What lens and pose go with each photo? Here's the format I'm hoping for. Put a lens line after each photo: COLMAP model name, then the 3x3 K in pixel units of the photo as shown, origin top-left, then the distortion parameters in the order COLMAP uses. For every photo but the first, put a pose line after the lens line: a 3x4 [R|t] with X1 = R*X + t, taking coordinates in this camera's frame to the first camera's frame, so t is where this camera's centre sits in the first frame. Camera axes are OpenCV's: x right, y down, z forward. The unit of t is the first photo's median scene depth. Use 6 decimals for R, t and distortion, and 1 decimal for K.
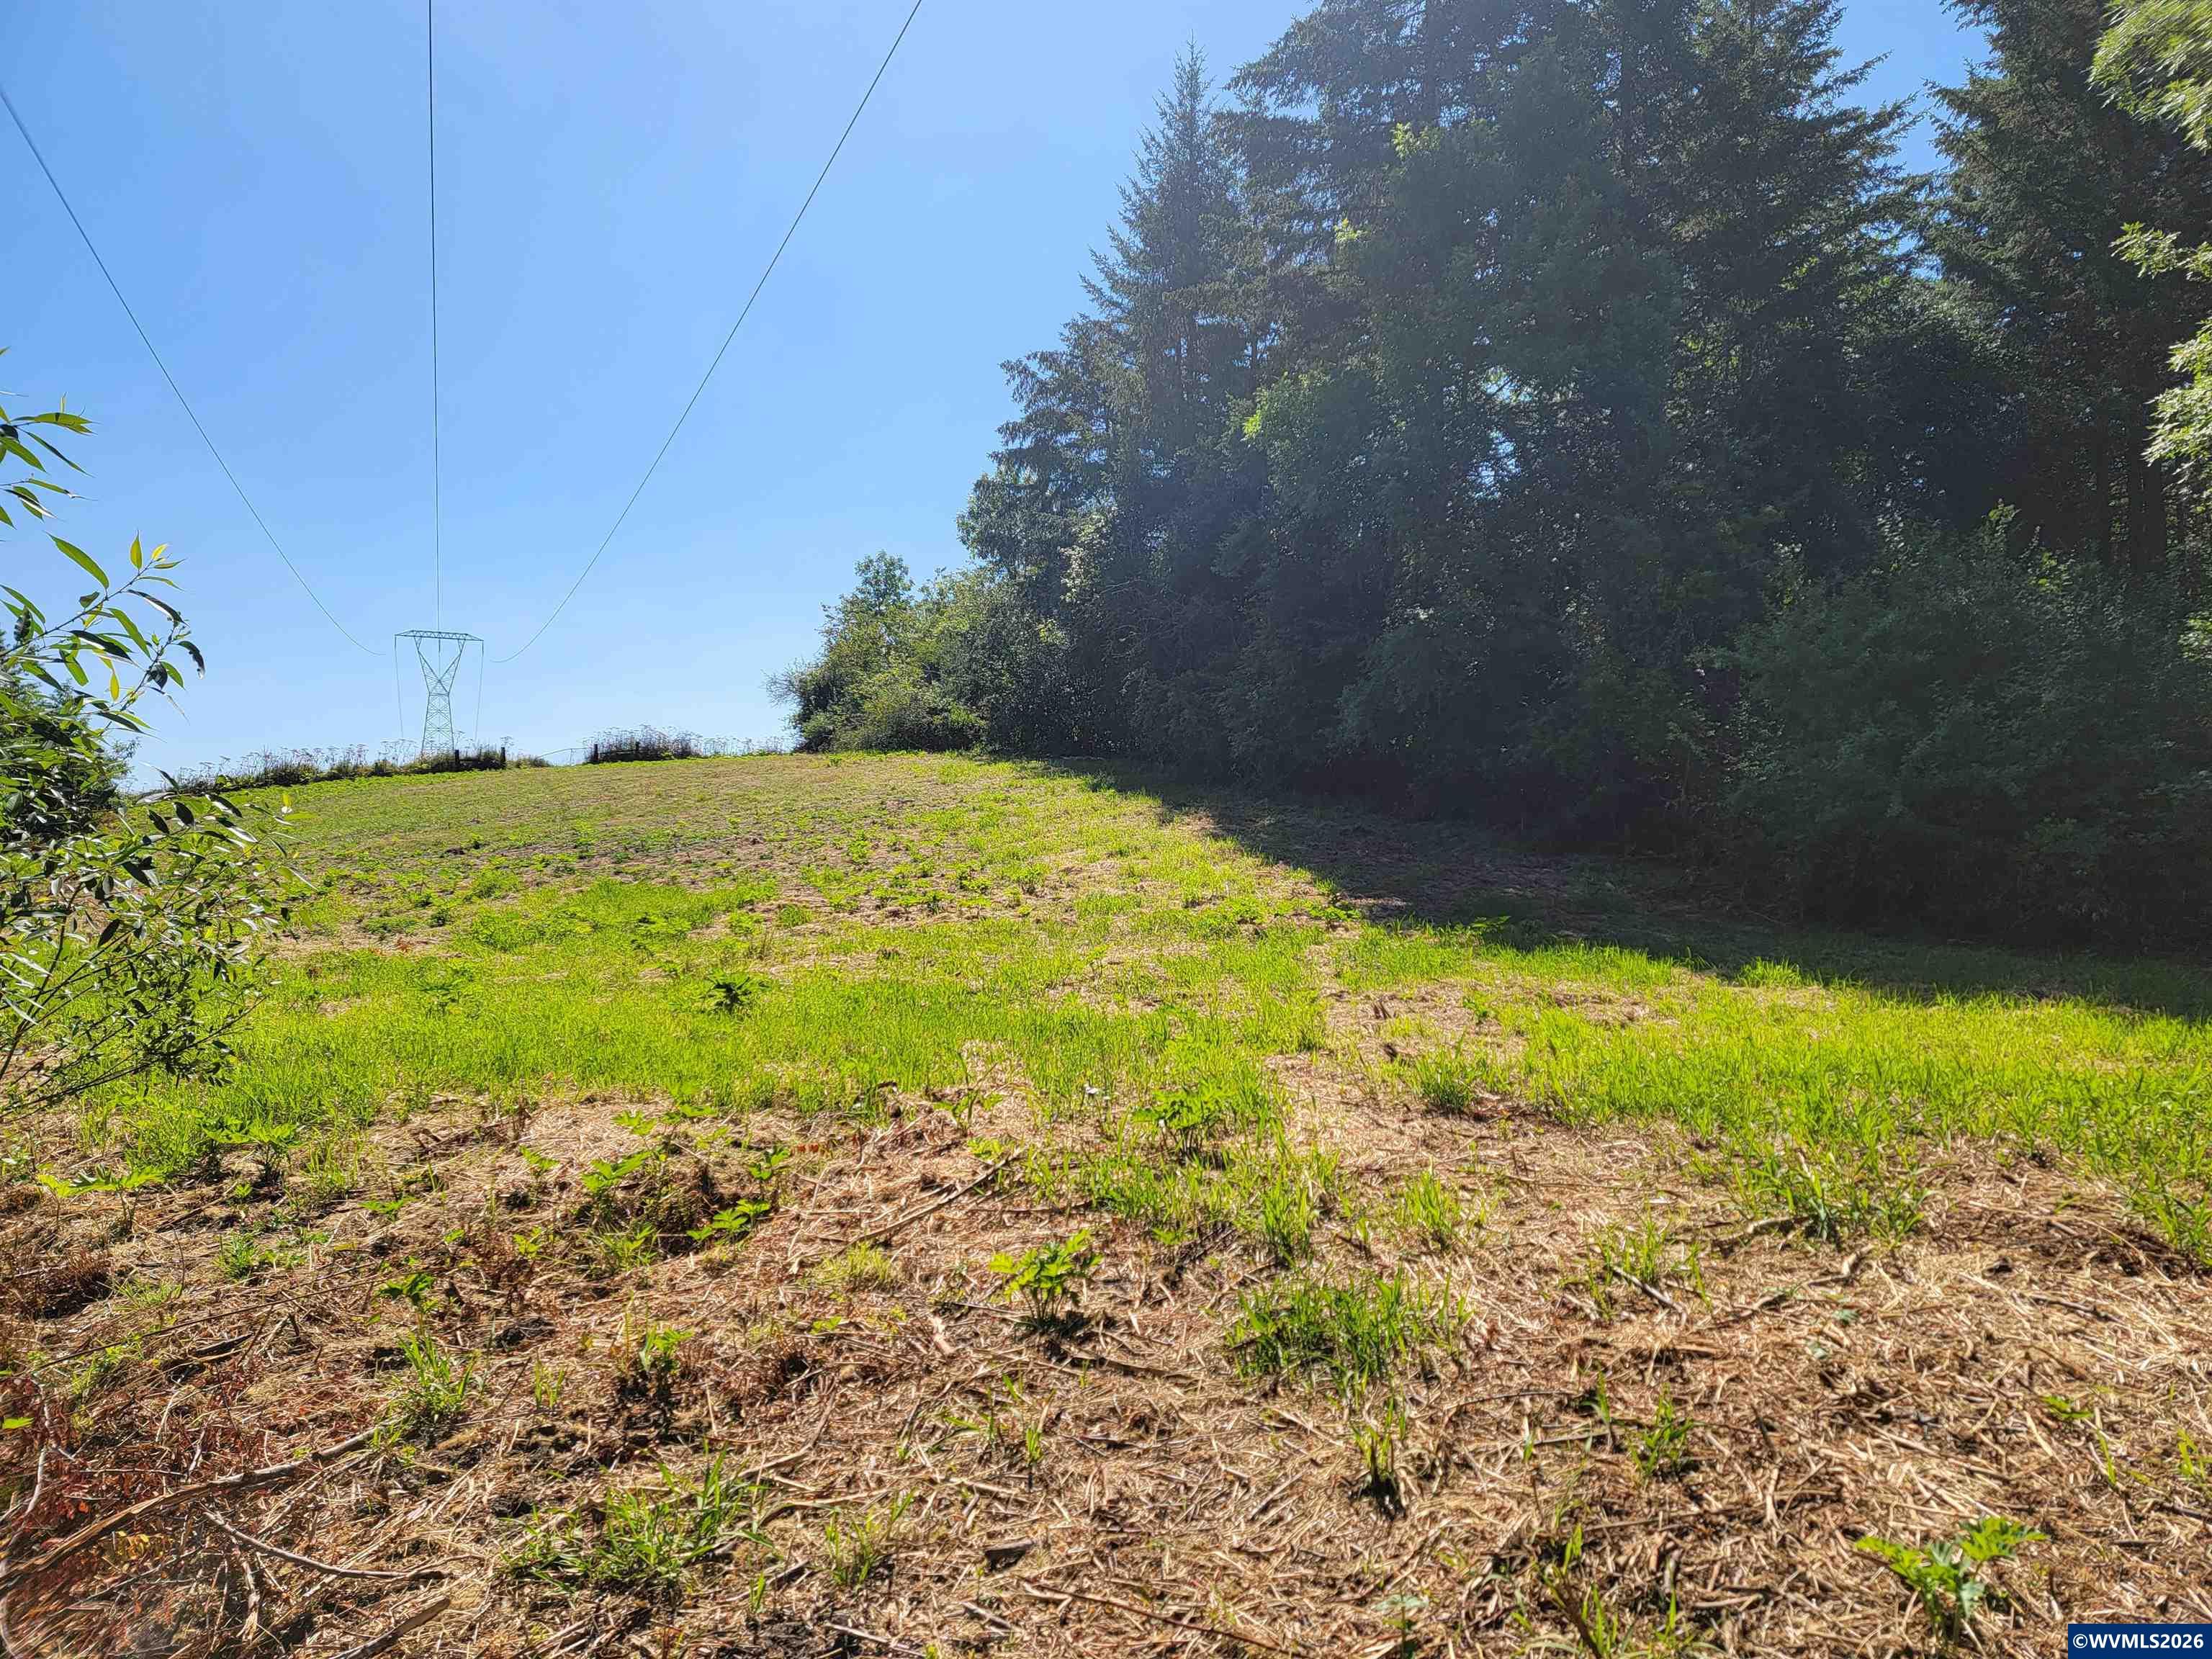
lens RADIAL K [[1527.0, 0, 1112.2], [0, 1527.0, 822.0], [0, 0, 1]] dist [0.084062, -0.022949]
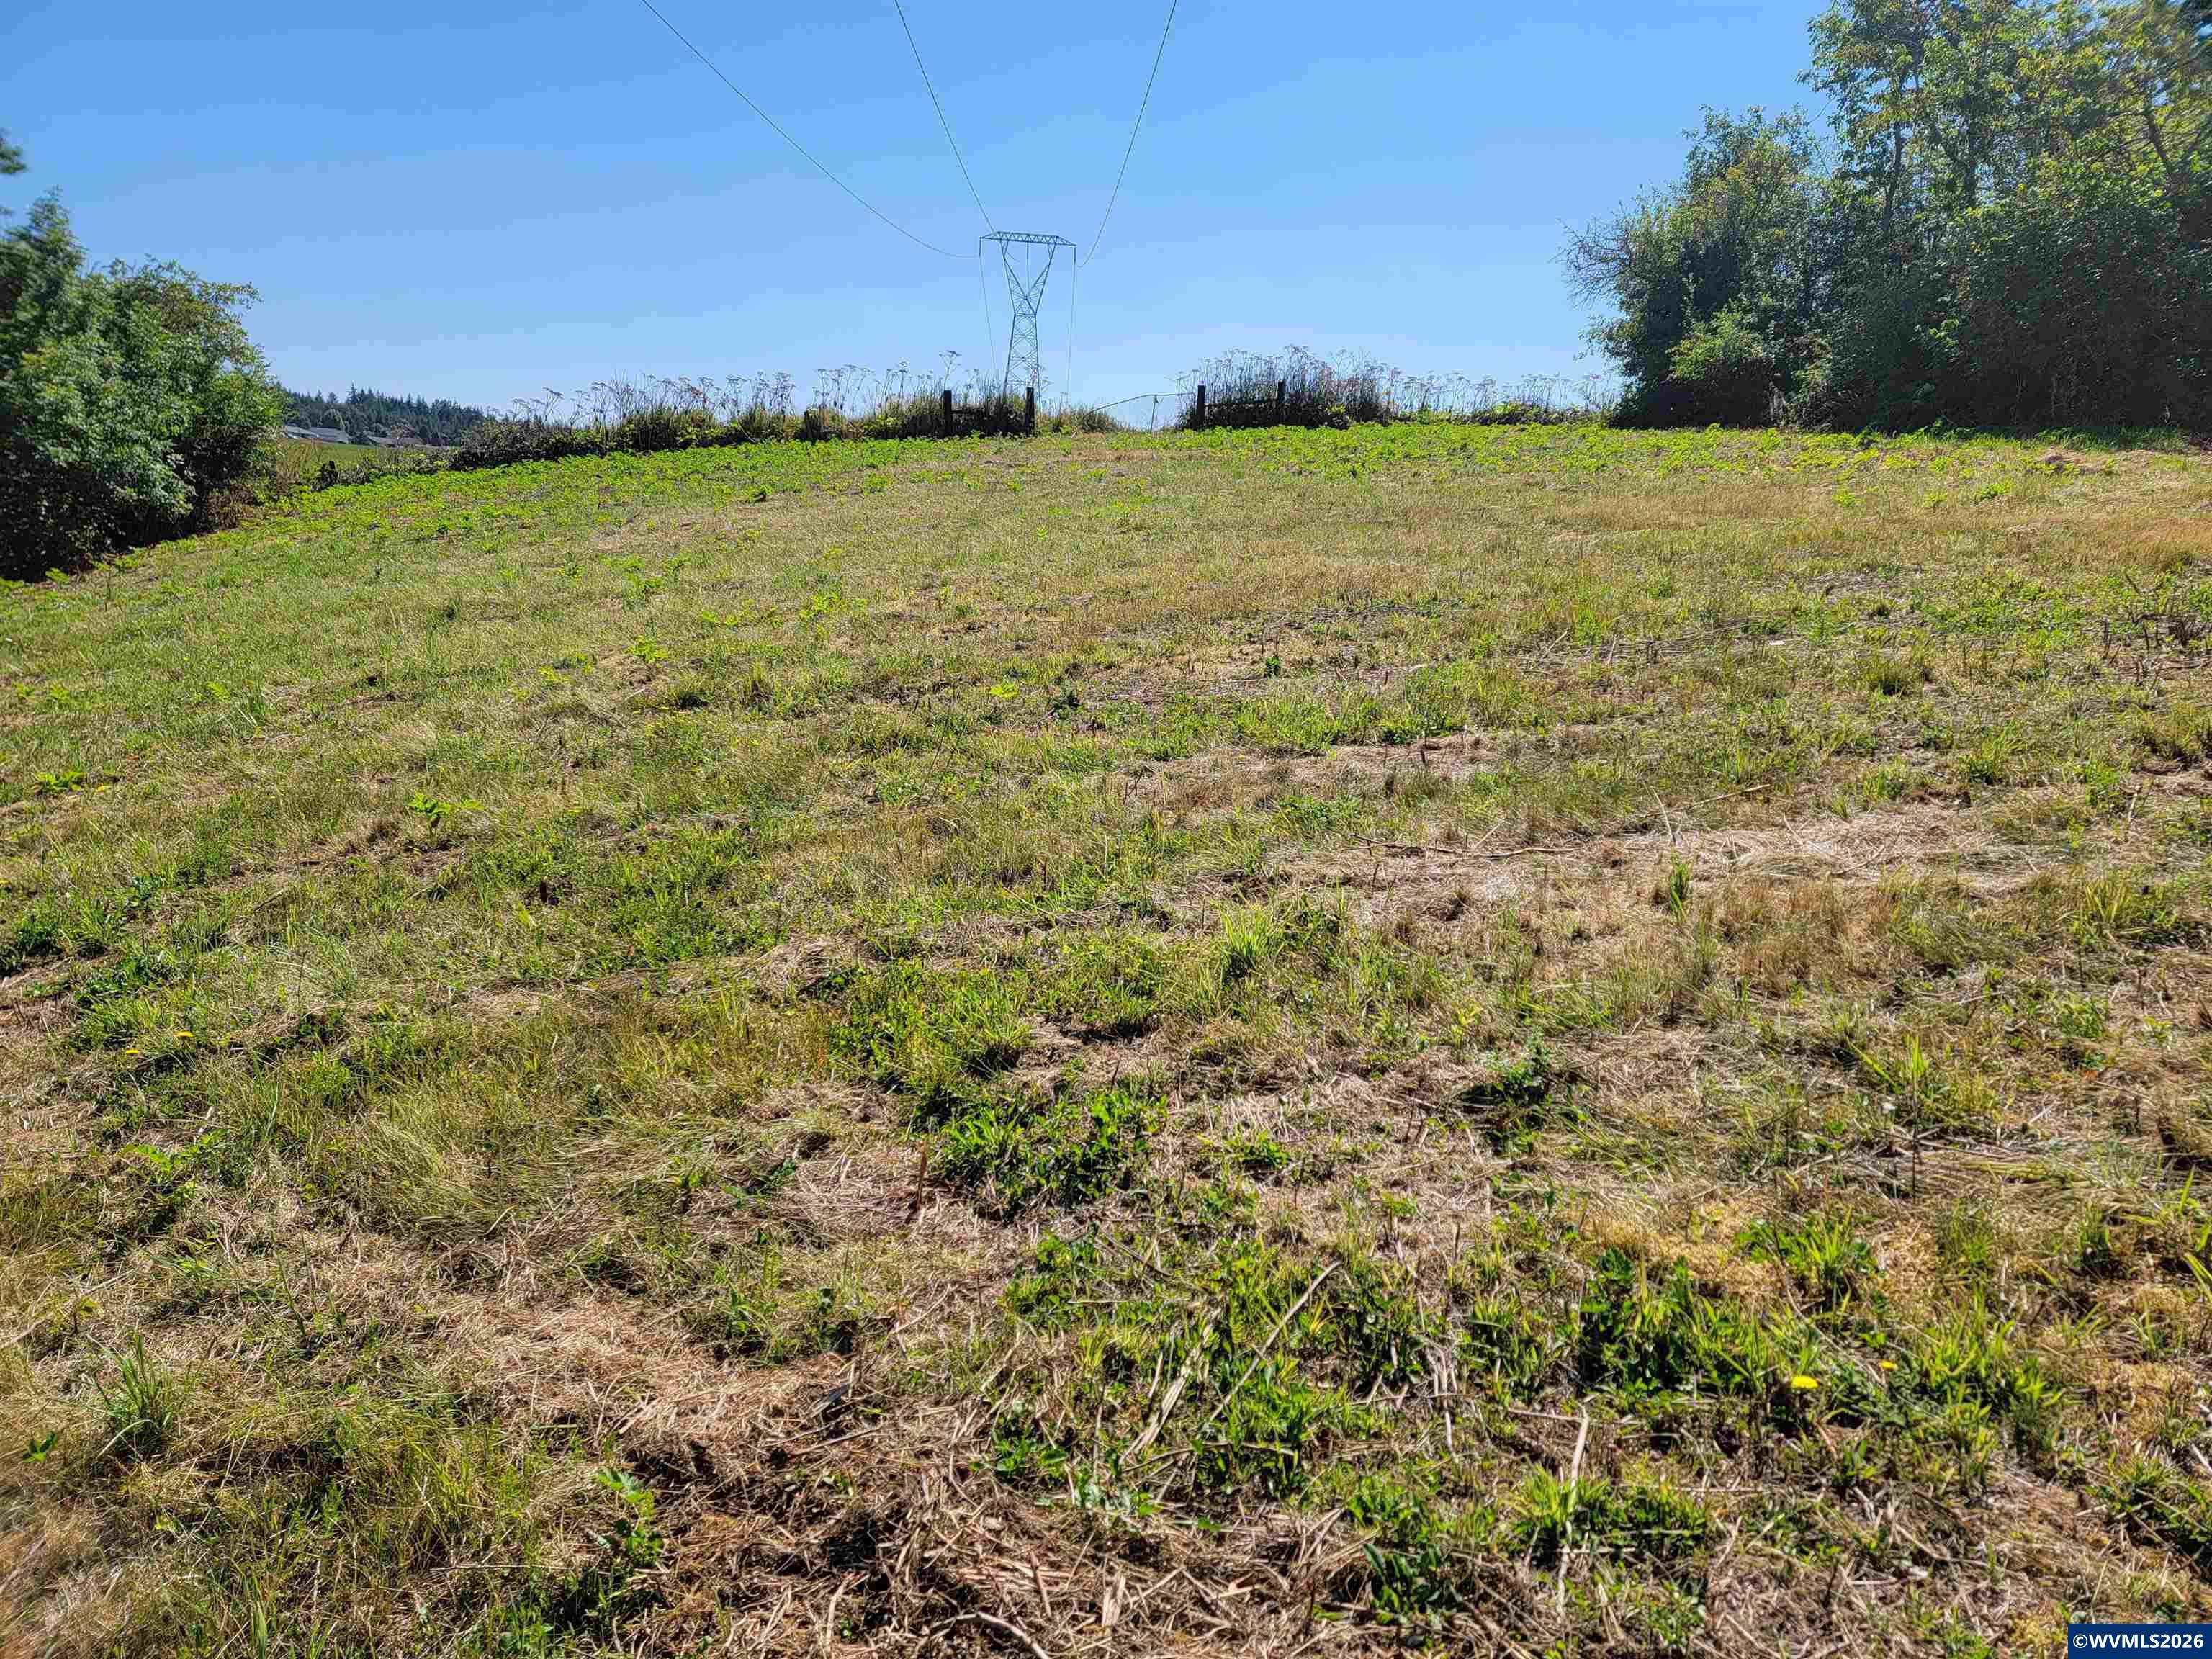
lens RADIAL K [[1527.0, 0, 1110.0], [0, 1527.0, 834.9], [0, 0, 1]] dist [0.084062, -0.022949]
pose [[0.930351, 0.131610, -0.342238, -0.175892], [-0.049370, 0.969827, 0.238744, -0.027643], [0.363332, -0.205219, 0.908777, 0.514833]]
